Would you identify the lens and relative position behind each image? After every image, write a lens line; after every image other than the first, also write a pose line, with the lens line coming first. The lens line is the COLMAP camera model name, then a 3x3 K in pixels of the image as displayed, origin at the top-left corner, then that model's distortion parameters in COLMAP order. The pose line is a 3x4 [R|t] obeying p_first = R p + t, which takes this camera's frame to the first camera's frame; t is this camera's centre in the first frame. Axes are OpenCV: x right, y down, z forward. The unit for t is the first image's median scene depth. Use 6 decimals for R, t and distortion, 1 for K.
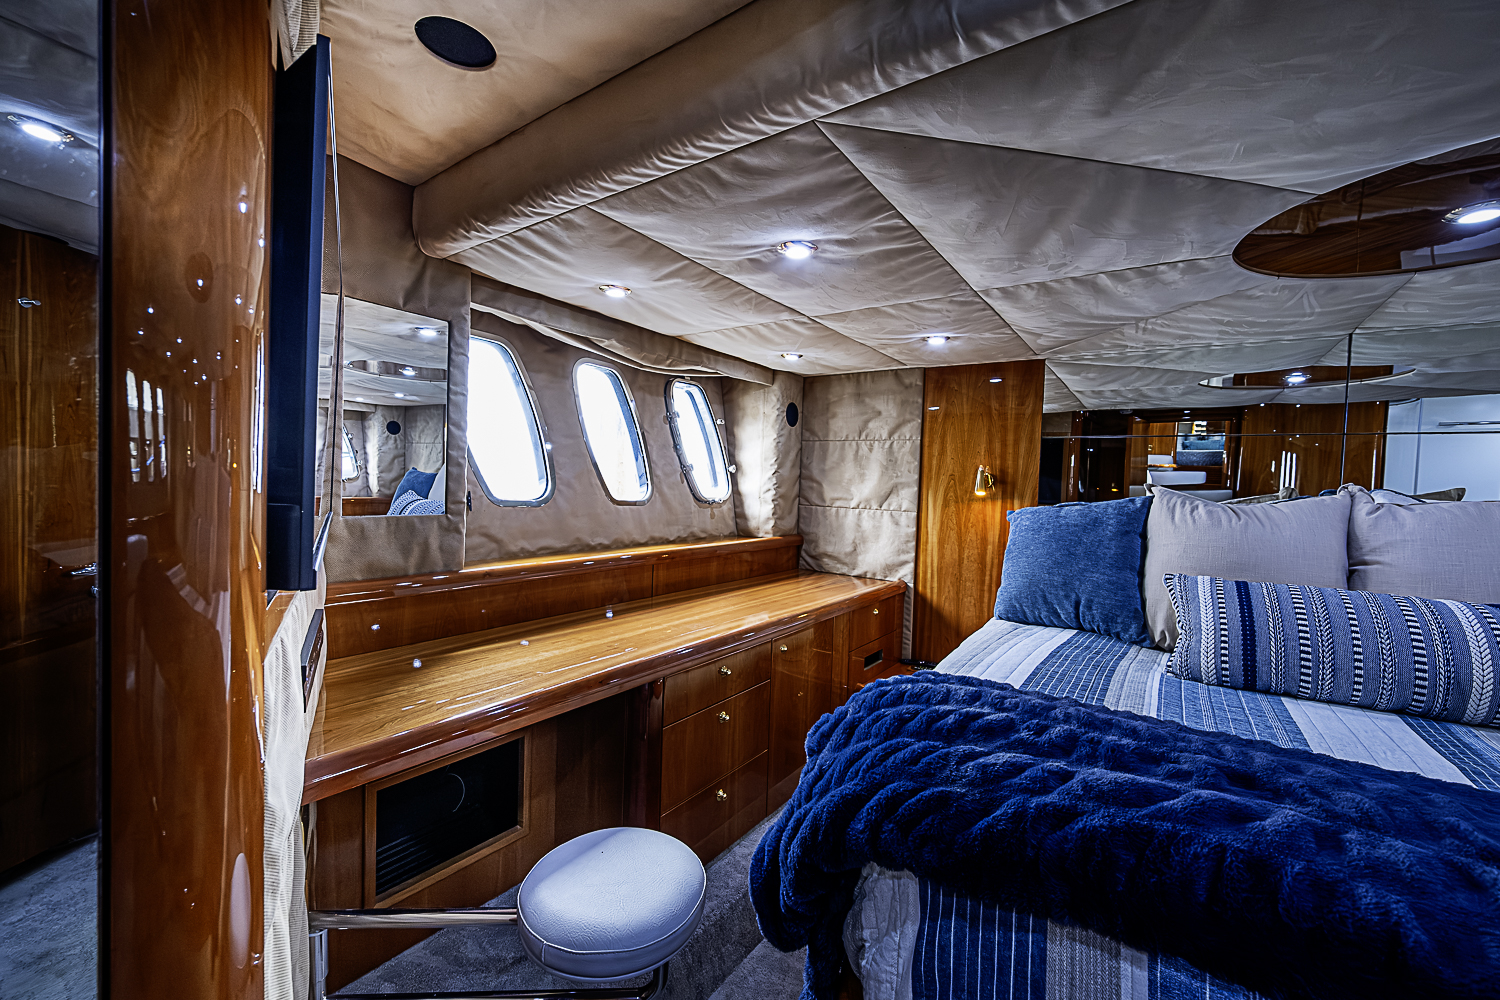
lens RADIAL K [[584.0, 0, 747.5], [0, 584.0, 485.0], [0, 0, 1]] dist [-0.000939, -0.000013]
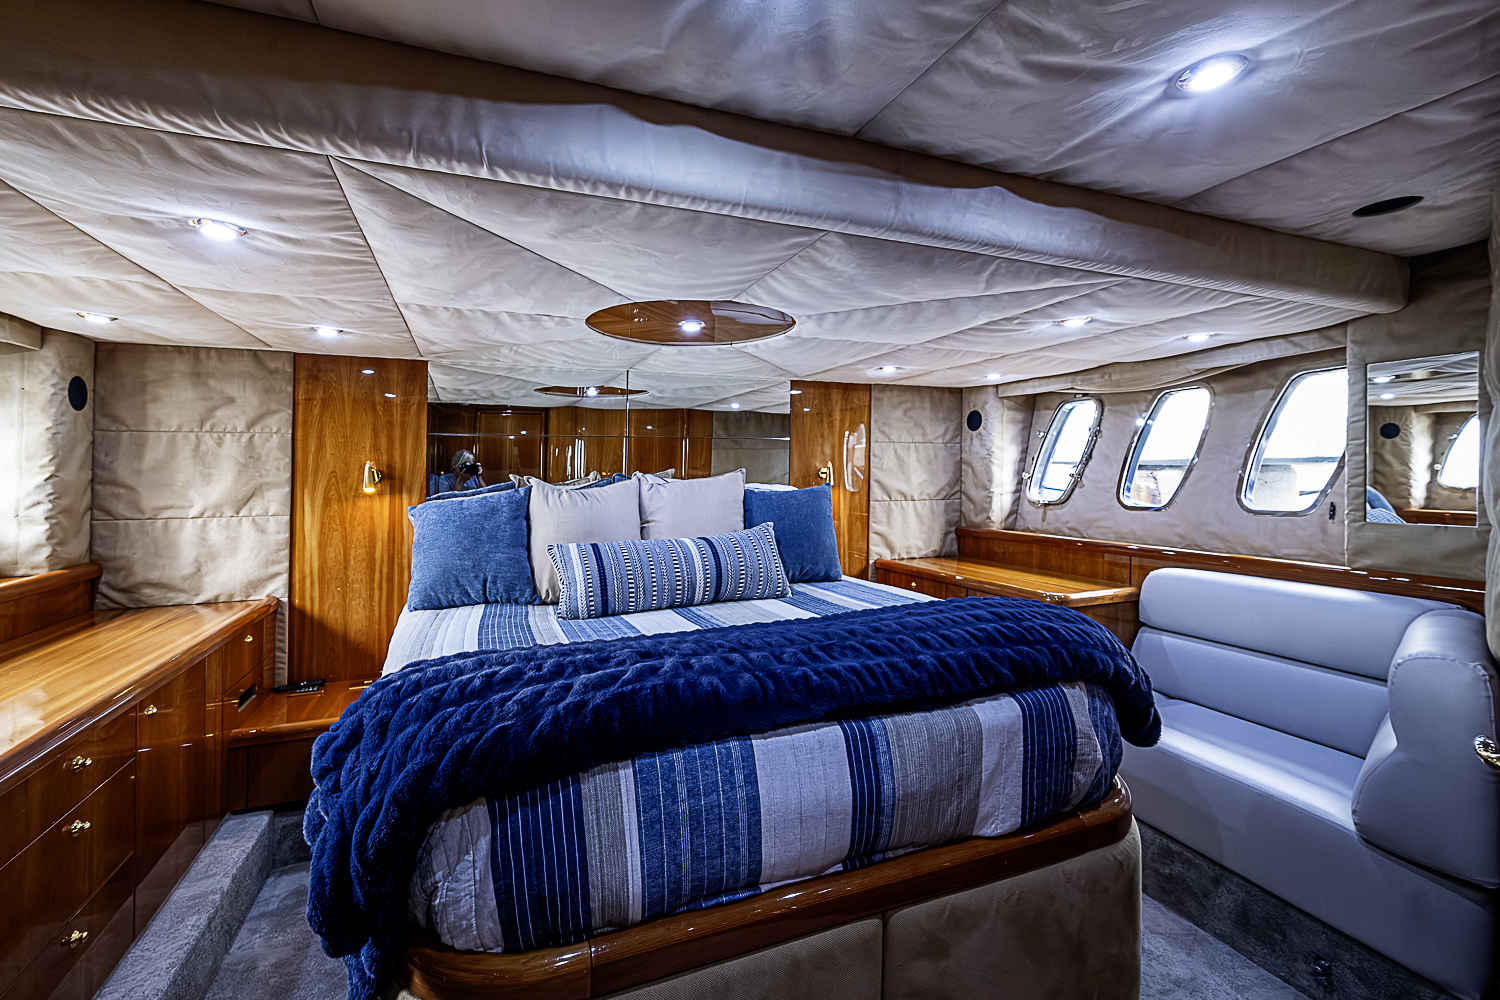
lens RADIAL K [[623.9, 0, 710.7], [0, 623.9, 459.0], [0, 0, 1]] dist [0.001143, -0.000167]
pose [[0.556459, -0.021538, 0.830596, -0.211244], [0.034236, 0.999409, 0.002979, -0.030001], [-0.830169, 0.026778, 0.556868, -0.081228]]
